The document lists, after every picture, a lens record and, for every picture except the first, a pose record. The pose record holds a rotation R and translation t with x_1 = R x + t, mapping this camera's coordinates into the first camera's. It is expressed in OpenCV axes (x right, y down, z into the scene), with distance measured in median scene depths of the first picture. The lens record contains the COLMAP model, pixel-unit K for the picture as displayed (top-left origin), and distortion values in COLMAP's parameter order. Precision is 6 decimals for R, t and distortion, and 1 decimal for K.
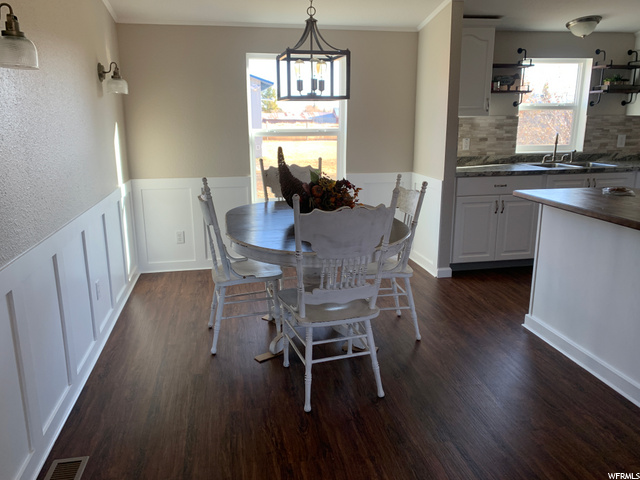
lens RADIAL K [[488.9, 0, 318.3], [0, 488.9, 232.5], [0, 0, 1]] dist [0.074636, -0.093953]
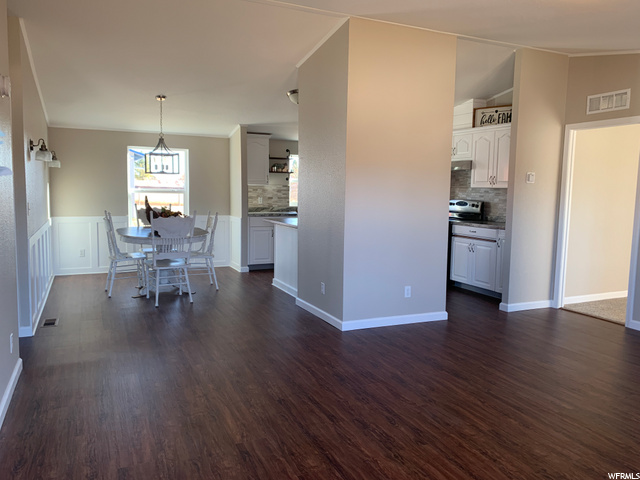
lens RADIAL K [[526.3, 0, 320.0], [0, 526.3, 240.0], [0, 0, 1]] dist [0.159241, -0.358488]
pose [[0.975204, -0.002102, 0.221298, 0.090187], [0.031228, 0.991257, -0.128200, 0.208871], [-0.219094, 0.131932, 0.966743, -0.848512]]
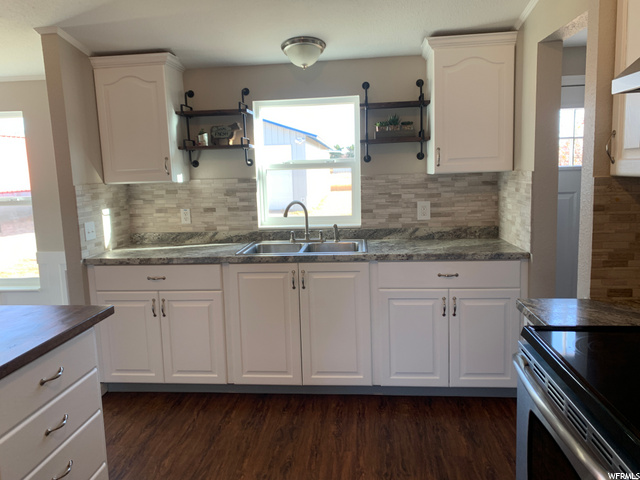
lens RADIAL K [[488.9, 0, 318.3], [0, 488.9, 232.5], [0, 0, 1]] dist [0.074636, -0.093953]
pose [[0.959605, 0.011002, -0.281136, 0.704095], [-0.038191, 0.995080, -0.091419, -0.092987], [0.278747, 0.098463, 0.955304, 0.340060]]
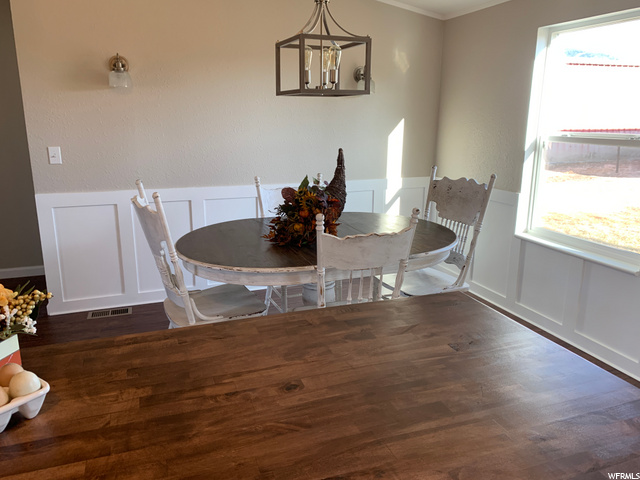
lens RADIAL K [[488.9, 0, 318.3], [0, 488.9, 232.5], [0, 0, 1]] dist [0.074636, -0.093953]
pose [[0.159593, 0.234222, -0.958994, 0.510980], [-0.232676, 0.953001, 0.194037, -0.123734], [0.959371, 0.192168, 0.206590, 0.521106]]
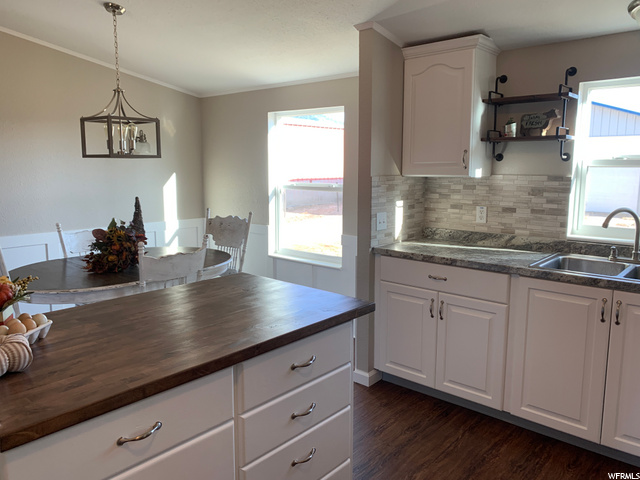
lens RADIAL K [[489.3, 0, 321.2], [0, 489.3, 233.6], [0, 0, 1]] dist [0.010203, -0.008151]
pose [[0.611587, 0.116294, -0.782584, 0.698553], [-0.189373, 0.981903, -0.002080, -0.109248], [0.768179, 0.149472, 0.622542, 0.406571]]
